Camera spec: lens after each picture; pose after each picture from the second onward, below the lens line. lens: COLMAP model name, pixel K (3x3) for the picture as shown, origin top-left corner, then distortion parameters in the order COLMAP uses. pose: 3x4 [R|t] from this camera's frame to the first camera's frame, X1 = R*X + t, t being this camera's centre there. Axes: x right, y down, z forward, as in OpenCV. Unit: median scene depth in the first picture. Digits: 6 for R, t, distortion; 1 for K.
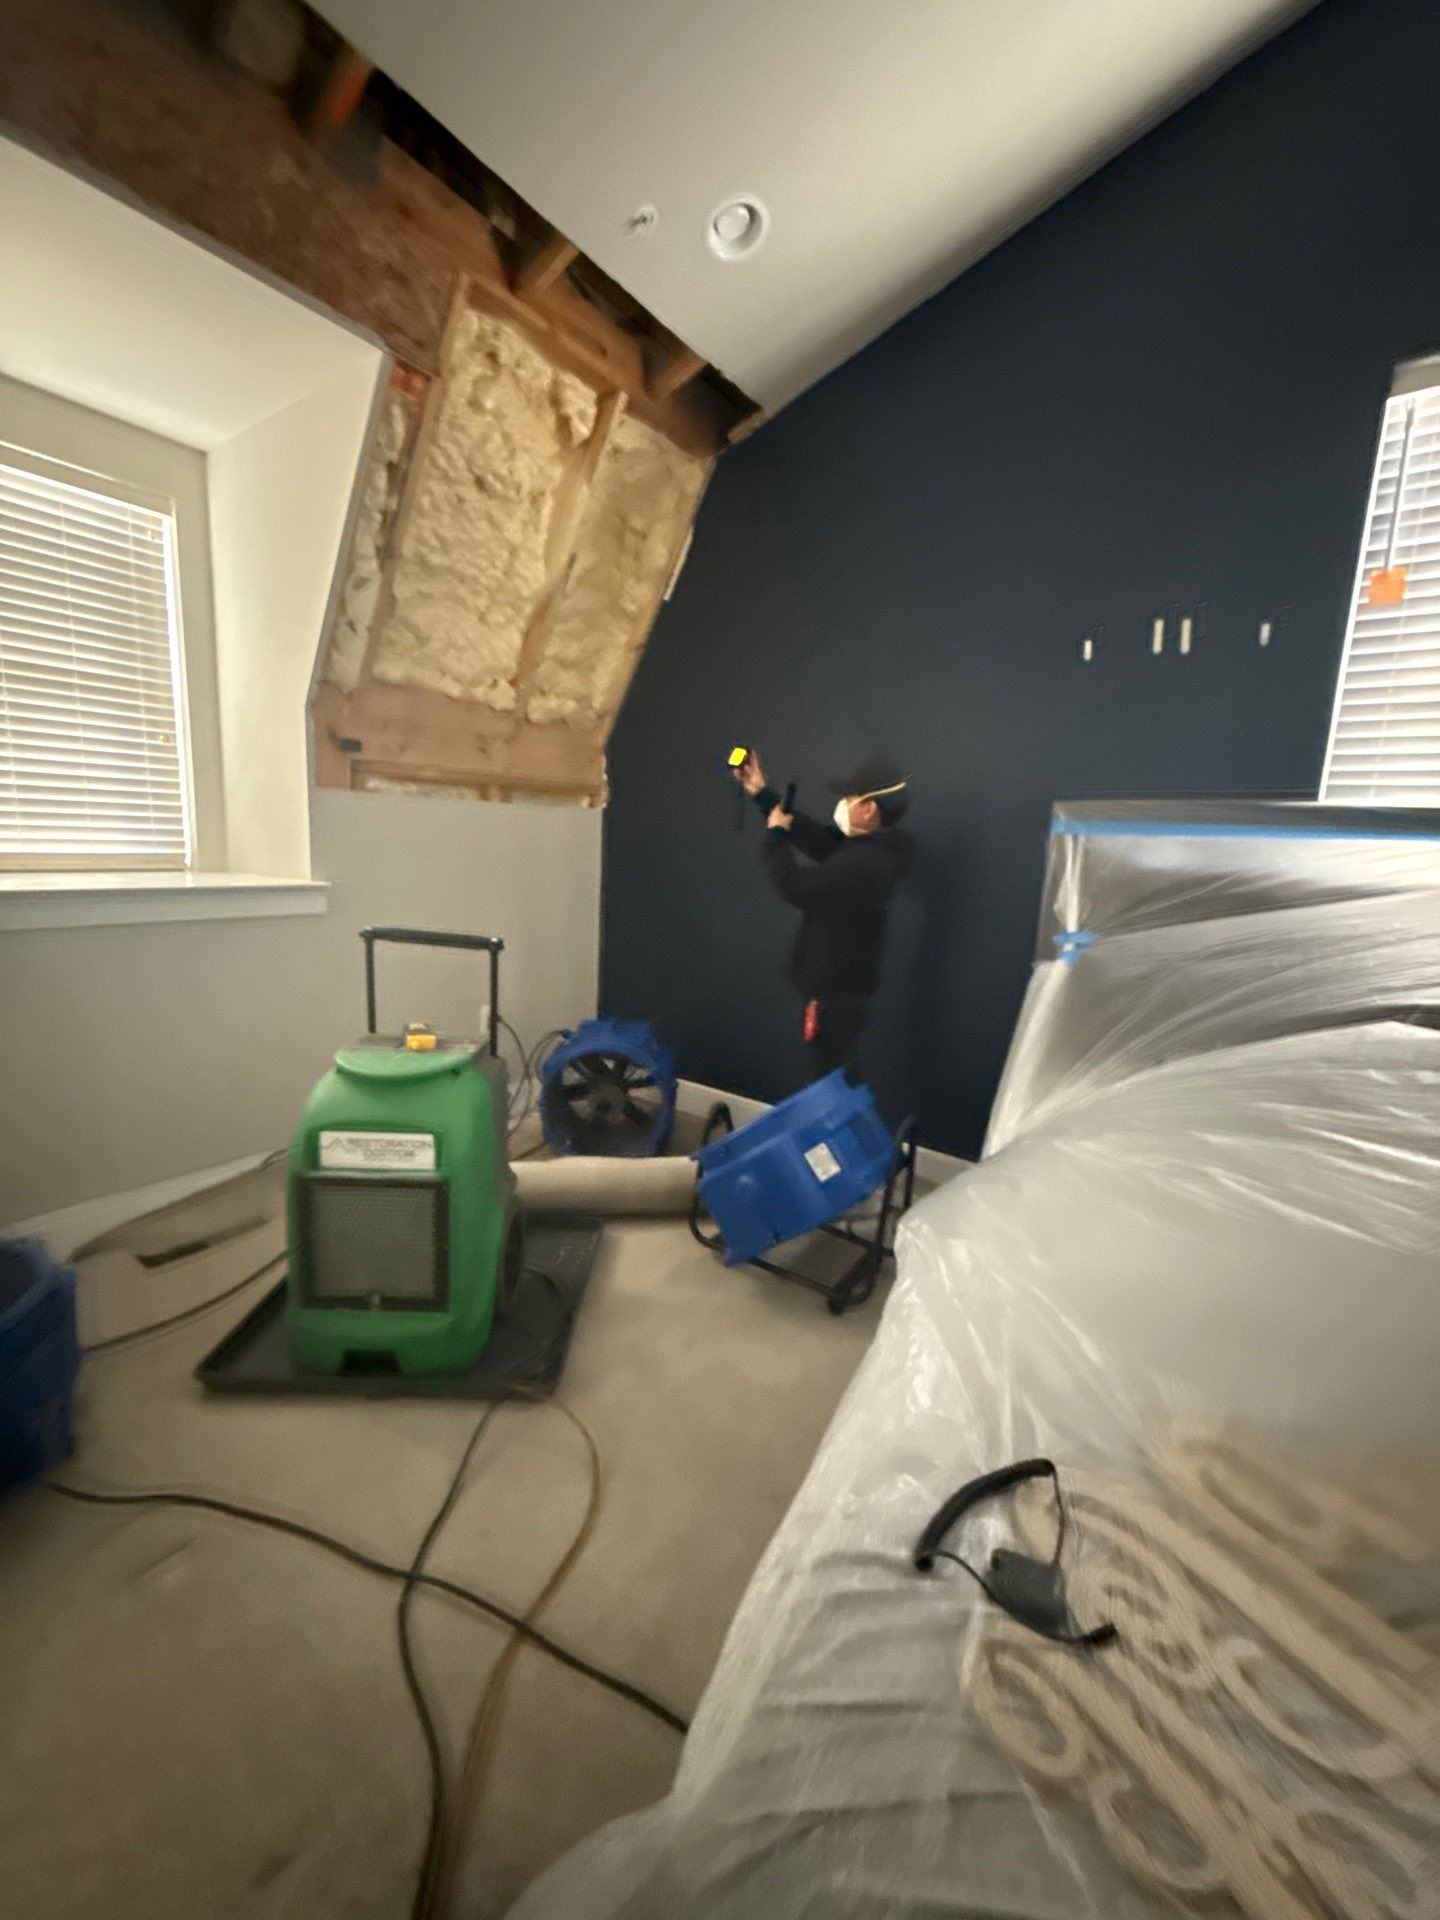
lens RADIAL K [[762.1, 0, 723.8], [0, 762.1, 955.6], [0, 0, 1]] dist [0.006409, 0.000432]
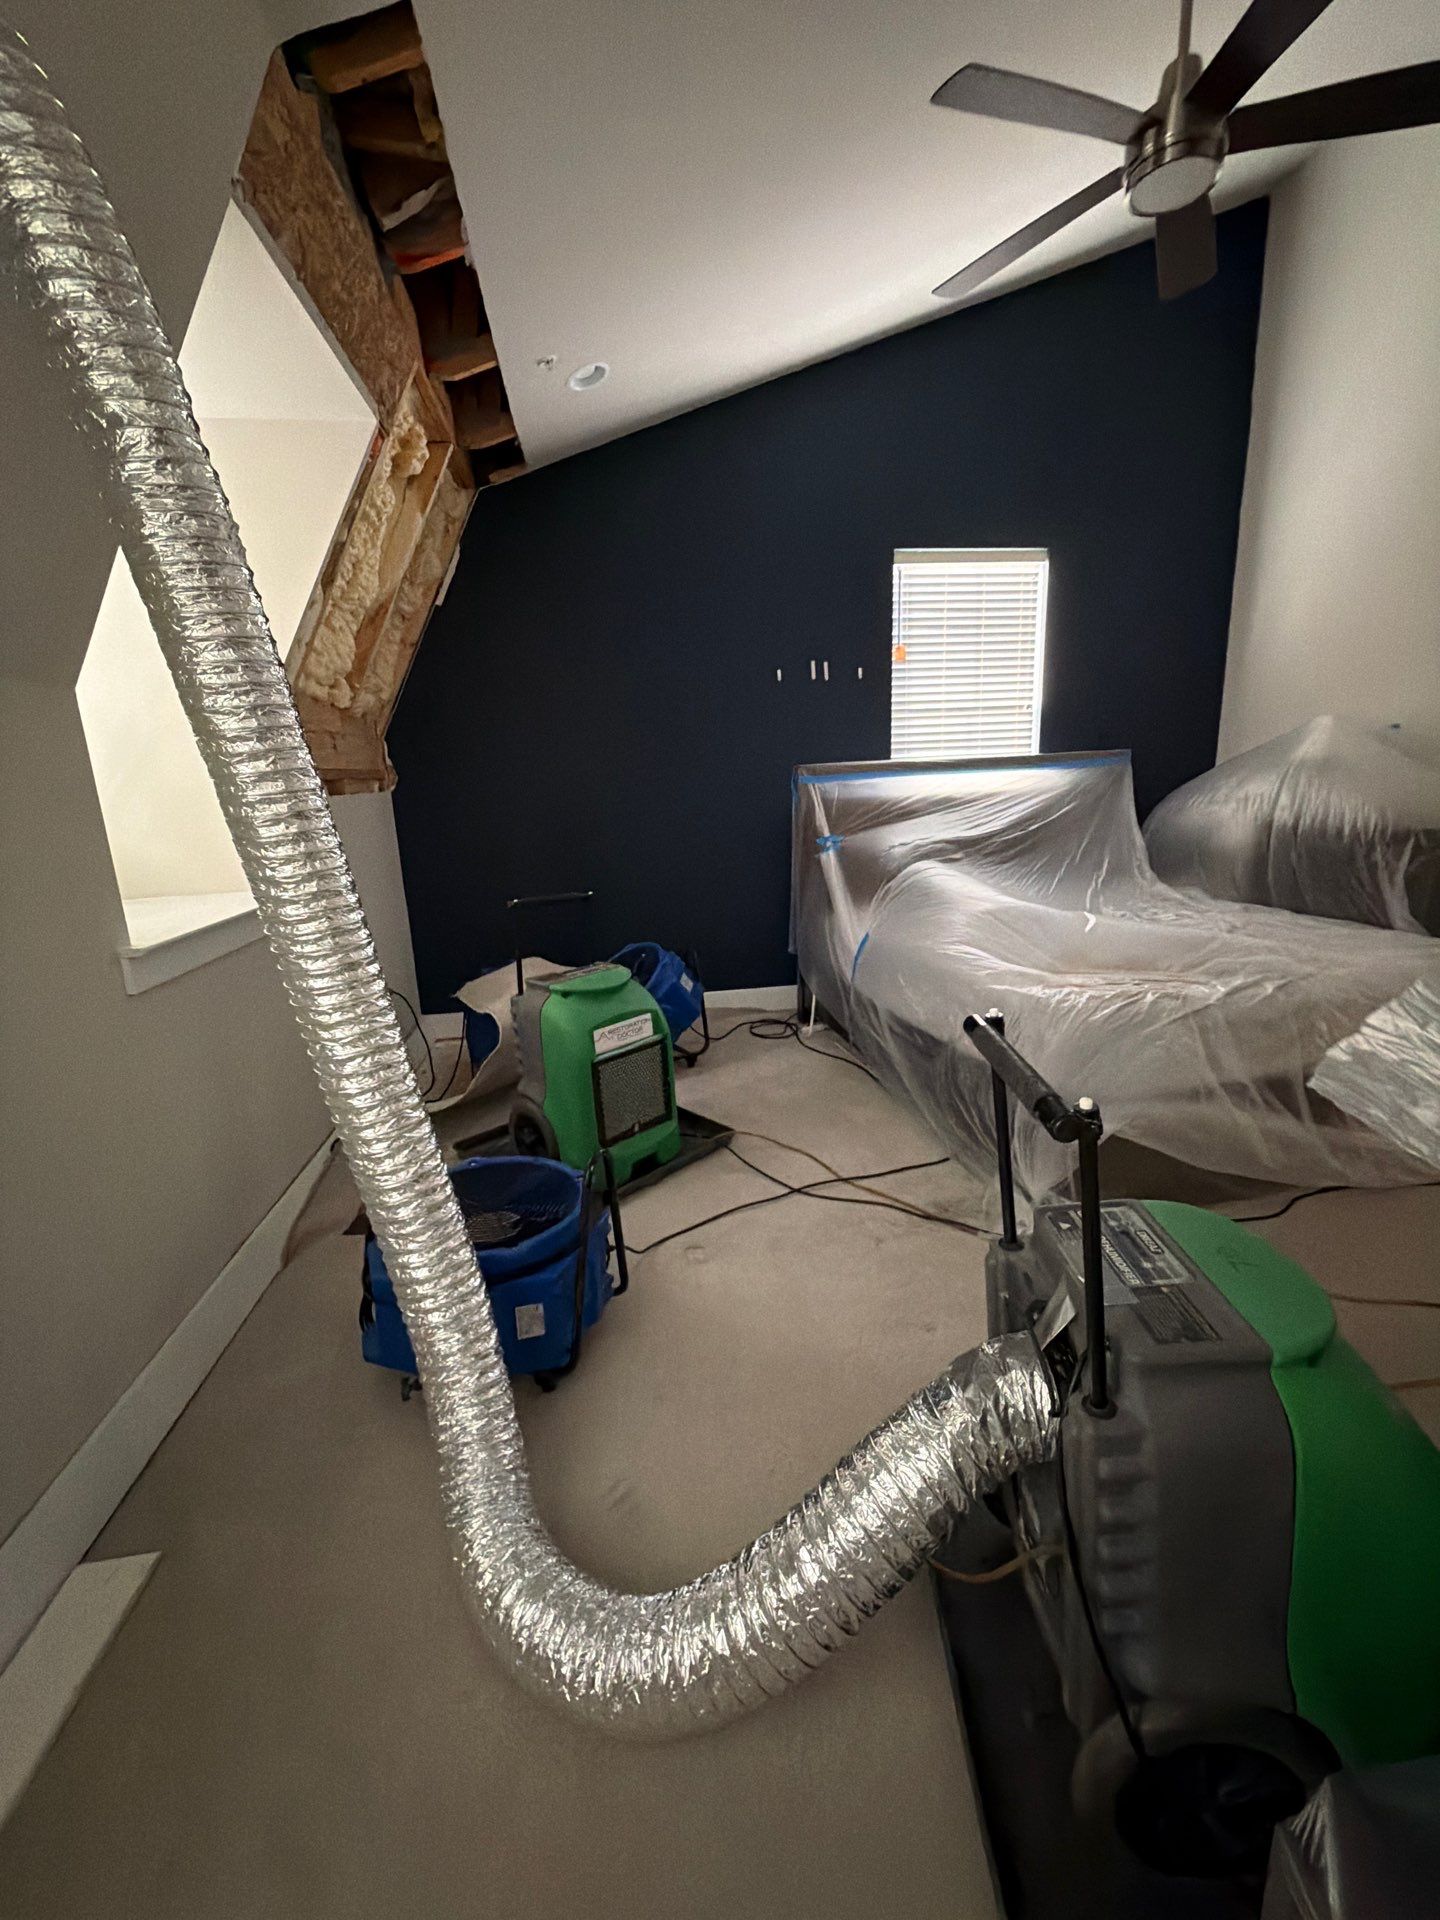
lens RADIAL K [[762.1, 0, 722.7], [0, 762.1, 954.7], [0, 0, 1]] dist [0.006409, 0.000432]
pose [[0.717366, -0.234681, 0.655981, -0.838103], [0.182447, 0.971981, 0.148211, -0.057901], [-0.672383, 0.013360, 0.740083, -0.174688]]
